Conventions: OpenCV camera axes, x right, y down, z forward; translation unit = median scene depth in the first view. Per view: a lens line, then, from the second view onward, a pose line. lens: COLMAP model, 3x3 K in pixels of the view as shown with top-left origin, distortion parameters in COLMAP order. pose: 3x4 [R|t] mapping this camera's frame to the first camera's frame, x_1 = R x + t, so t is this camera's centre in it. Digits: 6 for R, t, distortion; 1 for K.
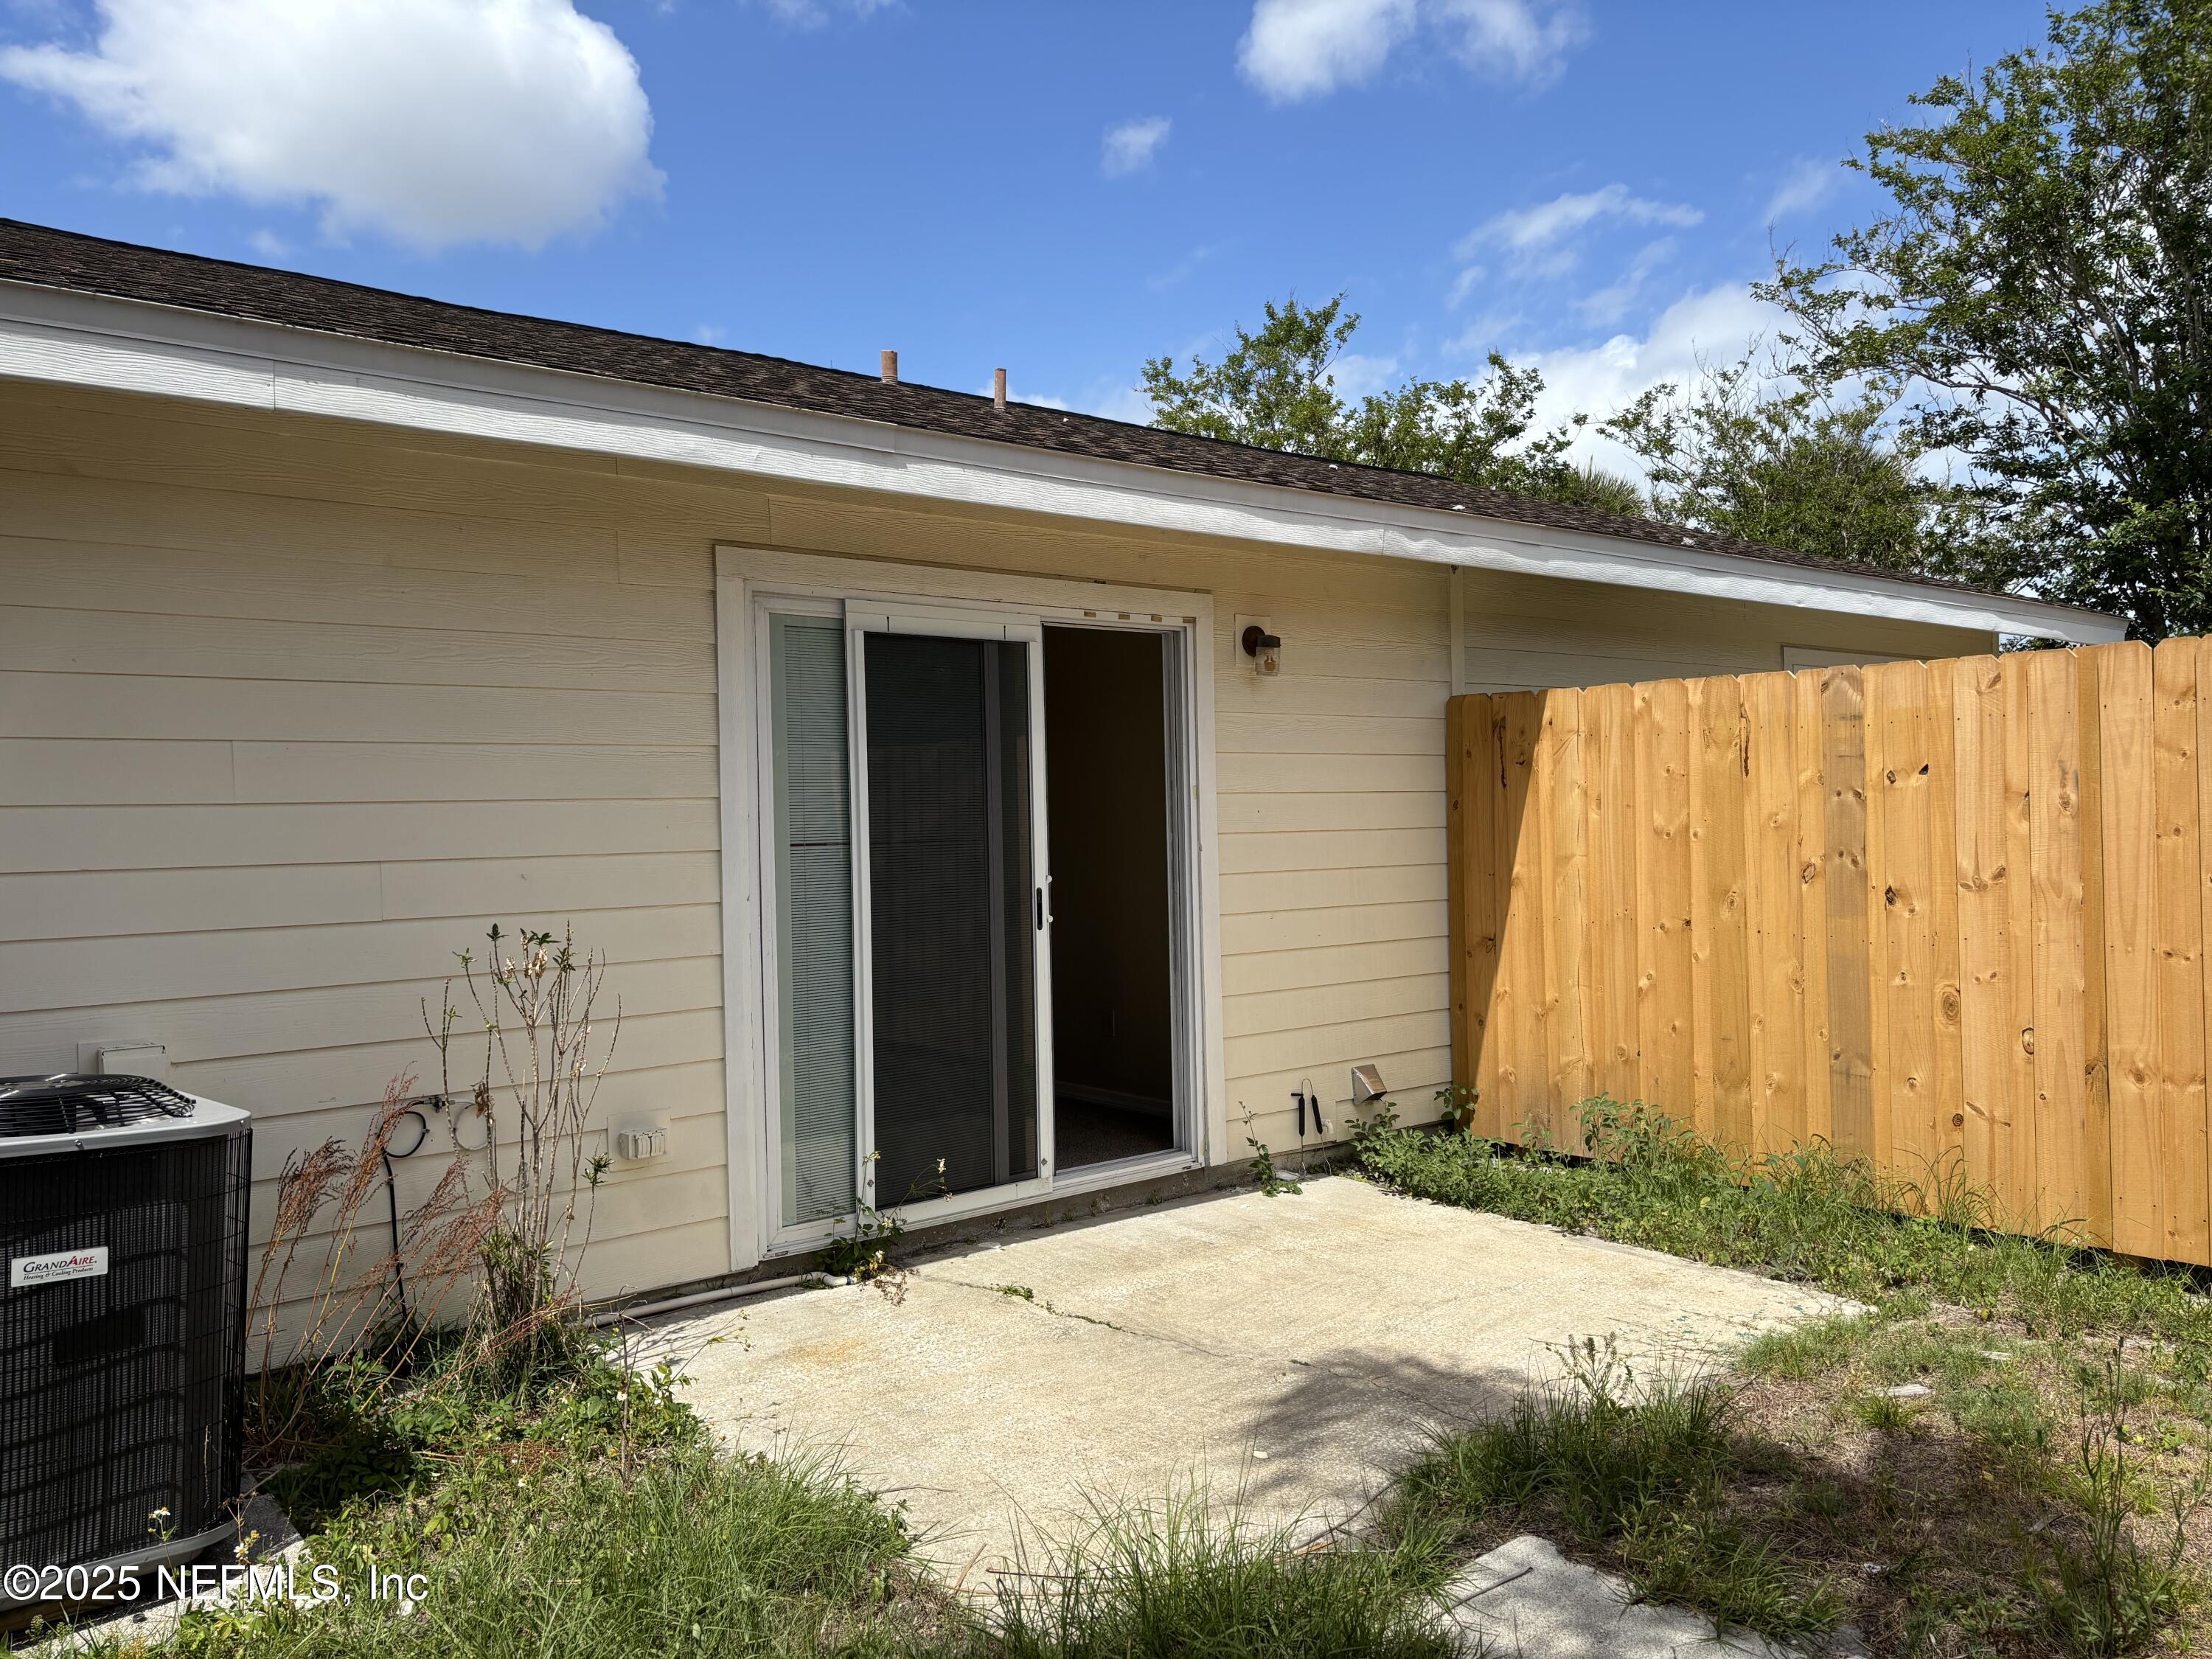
lens RADIAL K [[1650.0, 0, 1106.0], [0, 1650.0, 829.5], [0, 0, 1]] dist [0.080138, -0.001412]
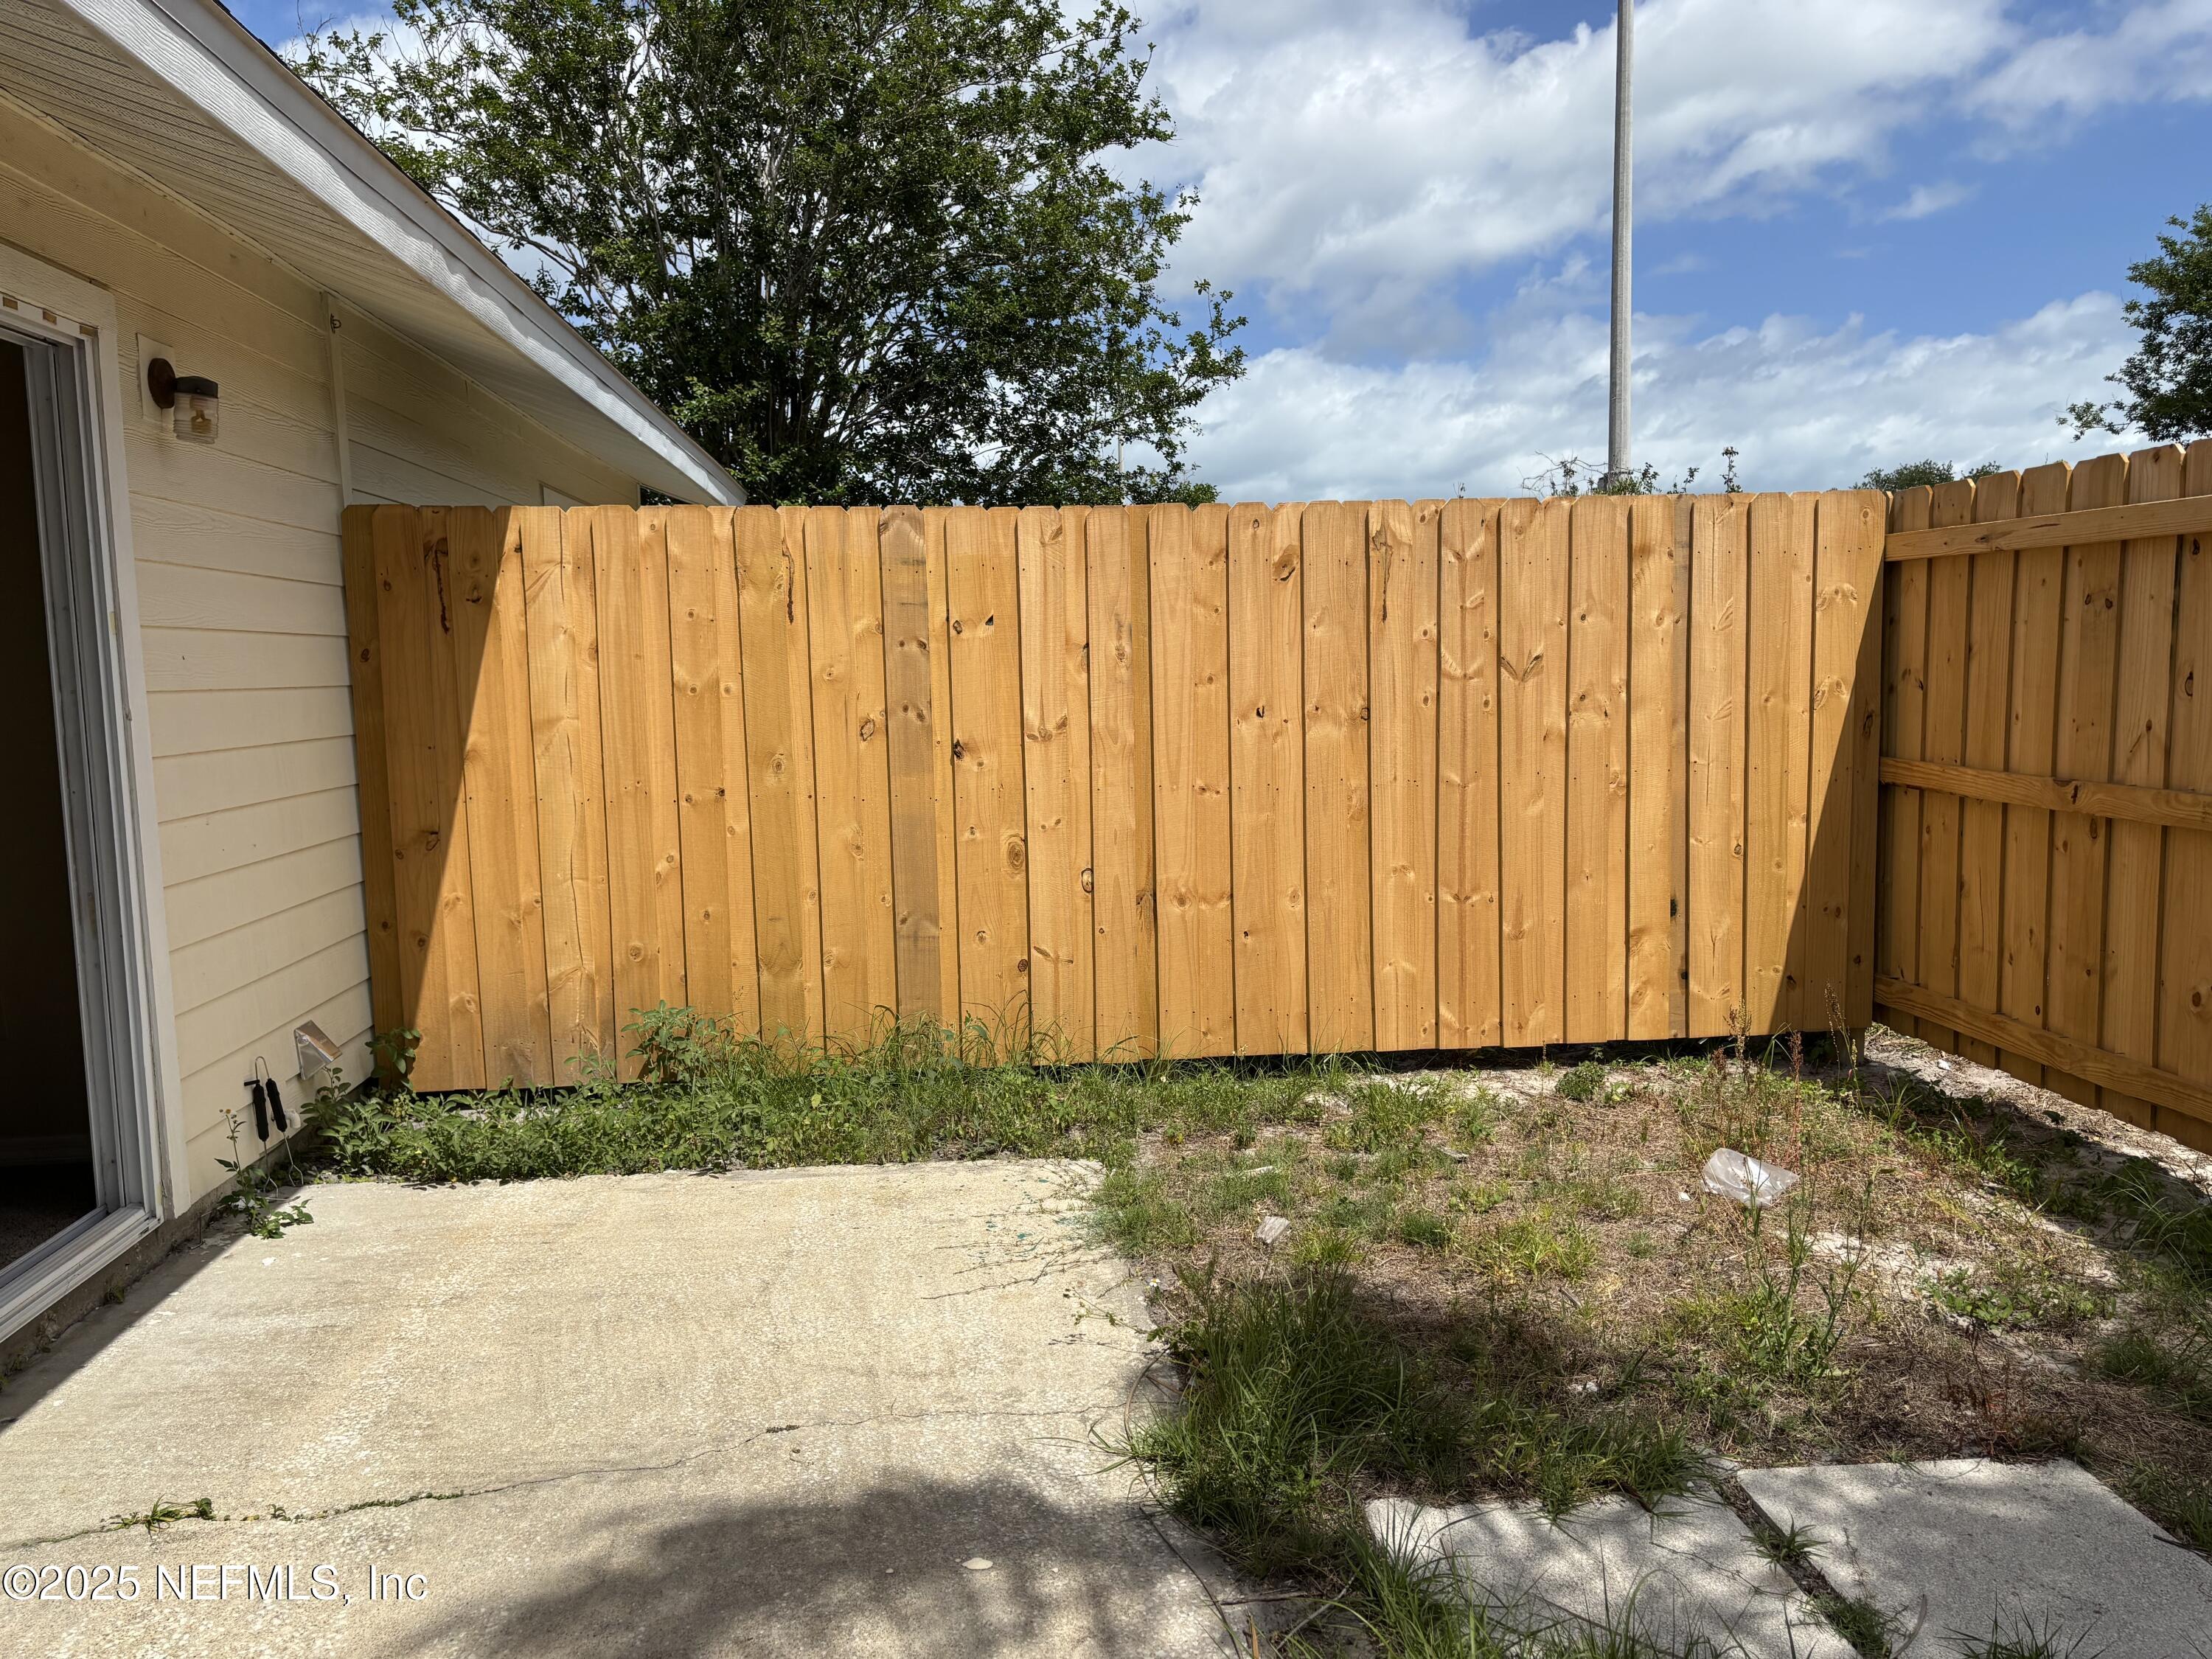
lens RADIAL K [[1670.5, 0, 1106.3], [0, 1670.5, 841.7], [0, 0, 1]] dist [0.024205, -0.007660]
pose [[0.551813, -0.079482, 0.830172, -0.286201], [0.013422, 0.996166, 0.086452, 0.009671], [-0.833860, -0.036563, 0.550764, 0.381681]]
